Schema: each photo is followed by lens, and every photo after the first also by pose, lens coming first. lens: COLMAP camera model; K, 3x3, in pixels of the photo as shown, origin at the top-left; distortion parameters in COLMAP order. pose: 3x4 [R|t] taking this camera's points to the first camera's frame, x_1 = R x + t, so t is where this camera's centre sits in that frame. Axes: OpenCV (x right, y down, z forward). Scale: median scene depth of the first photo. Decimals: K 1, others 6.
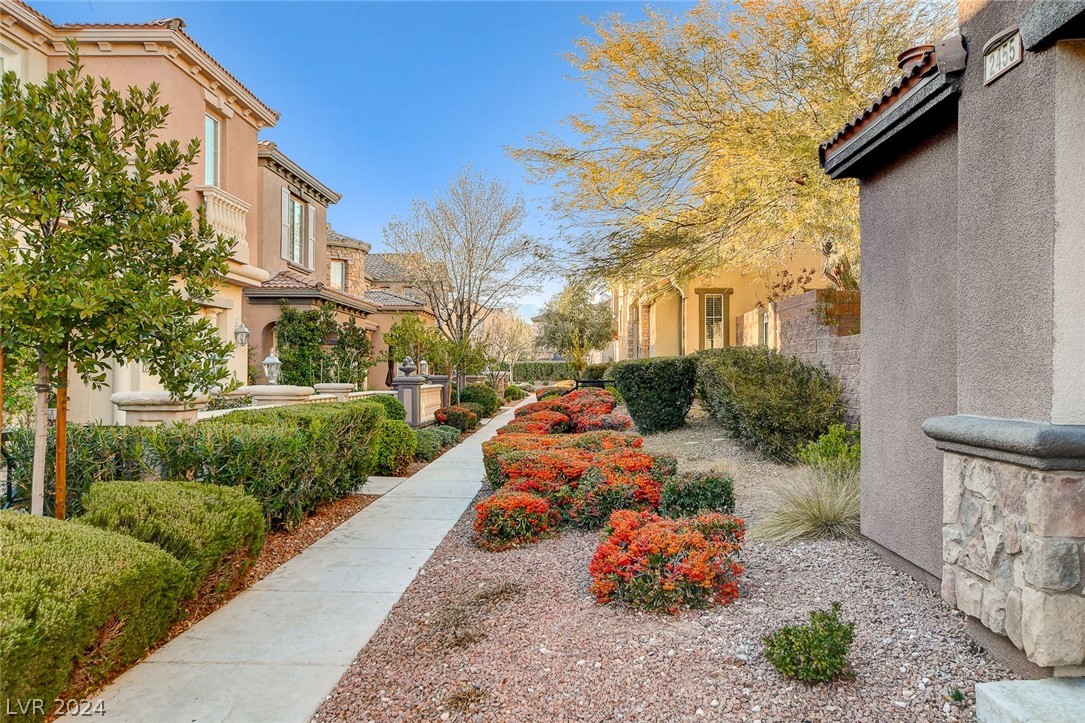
lens RADIAL K [[840.5, 0, 540.2], [0, 840.5, 373.6], [0, 0, 1]] dist [0.004938, 0.002502]
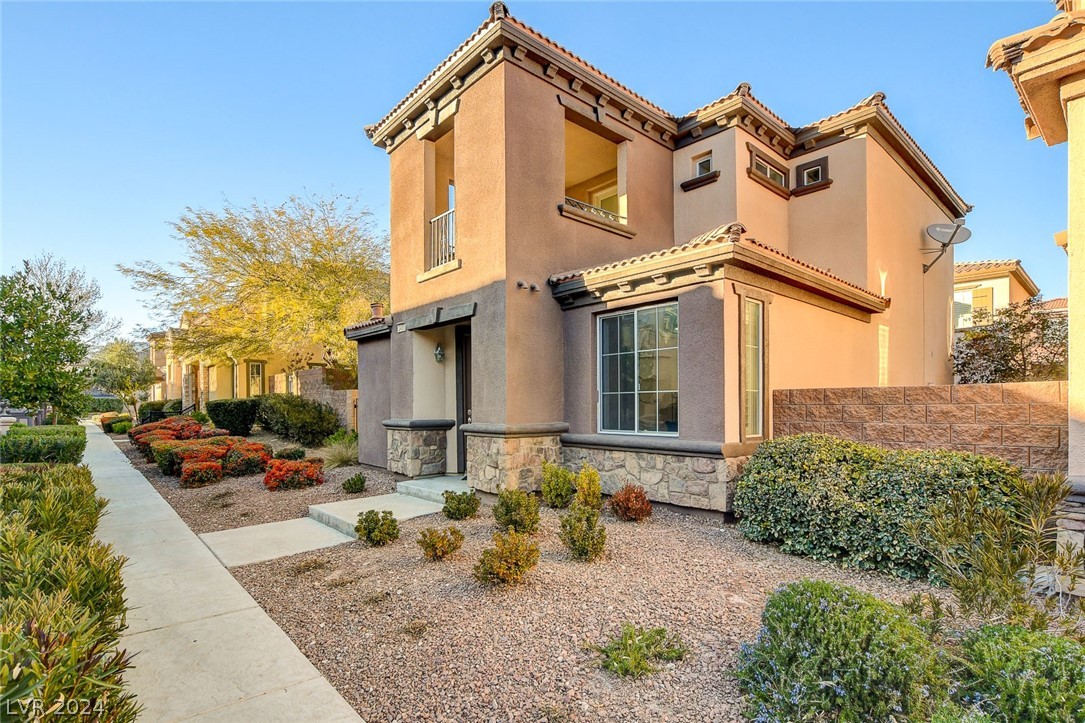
lens RADIAL K [[523.9, 0, 538.8], [0, 523.9, 406.8], [0, 0, 1]] dist [-0.000771, -0.000060]
pose [[0.724649, -0.004753, 0.689102, -0.221892], [0.003624, 0.999989, 0.003086, -0.003819], [-0.689109, 0.000261, 0.724658, -0.398816]]
